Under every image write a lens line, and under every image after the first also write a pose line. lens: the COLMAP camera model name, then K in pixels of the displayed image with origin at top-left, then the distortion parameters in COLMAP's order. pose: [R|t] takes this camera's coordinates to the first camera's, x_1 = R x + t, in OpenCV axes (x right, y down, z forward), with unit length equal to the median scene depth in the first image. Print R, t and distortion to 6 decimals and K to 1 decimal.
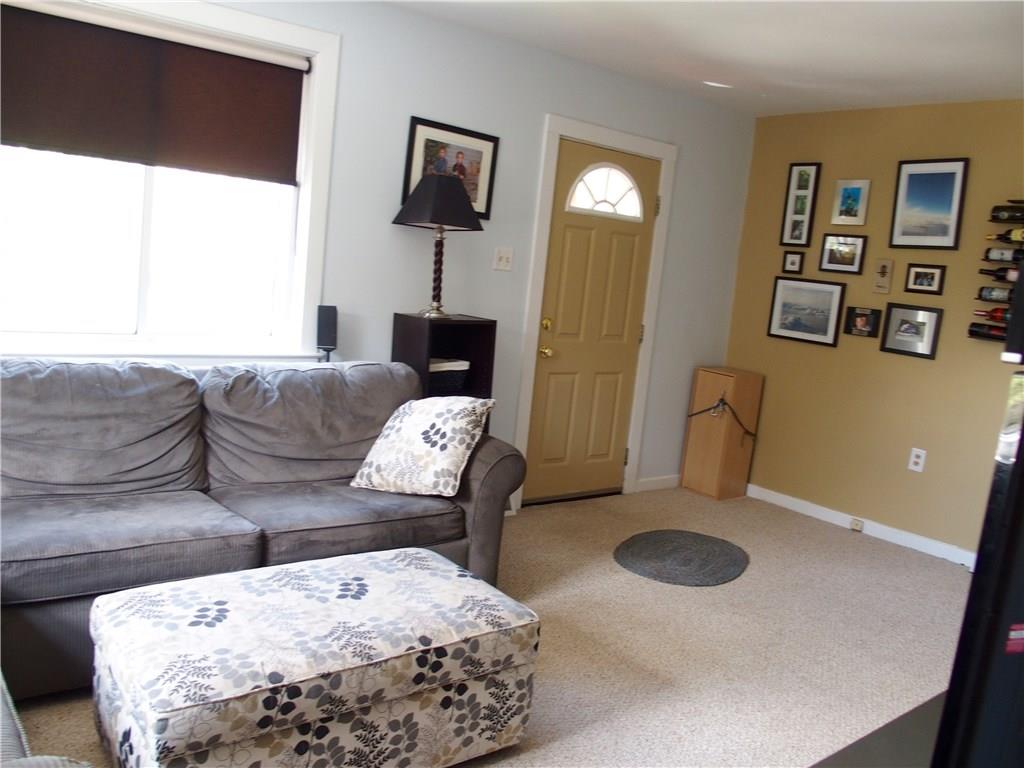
lens RADIAL K [[867.0, 0, 509.3], [0, 867.0, 380.0], [0, 0, 1]] dist [-0.061730, -0.001246]
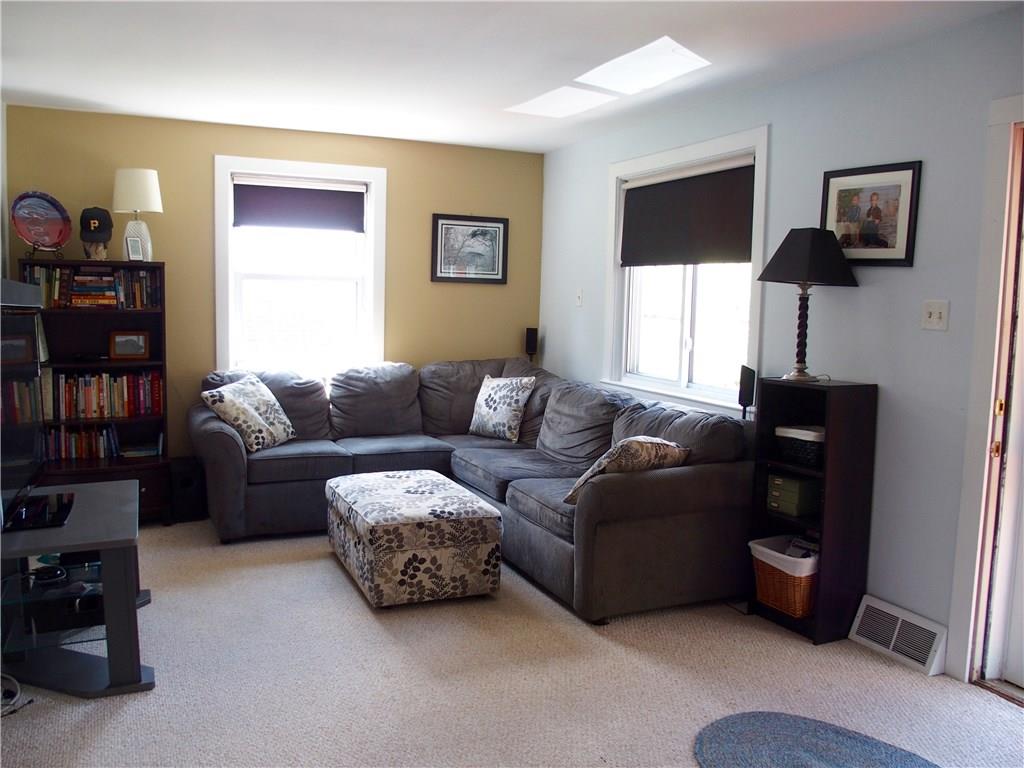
lens RADIAL K [[867.0, 0, 509.3], [0, 867.0, 380.0], [0, 0, 1]] dist [-0.061730, -0.001246]
pose [[-0.267925, -0.007206, -0.963413, 0.876339], [-0.173804, 0.983927, 0.040975, -0.055469], [0.947633, 0.178423, -0.264871, 0.938325]]
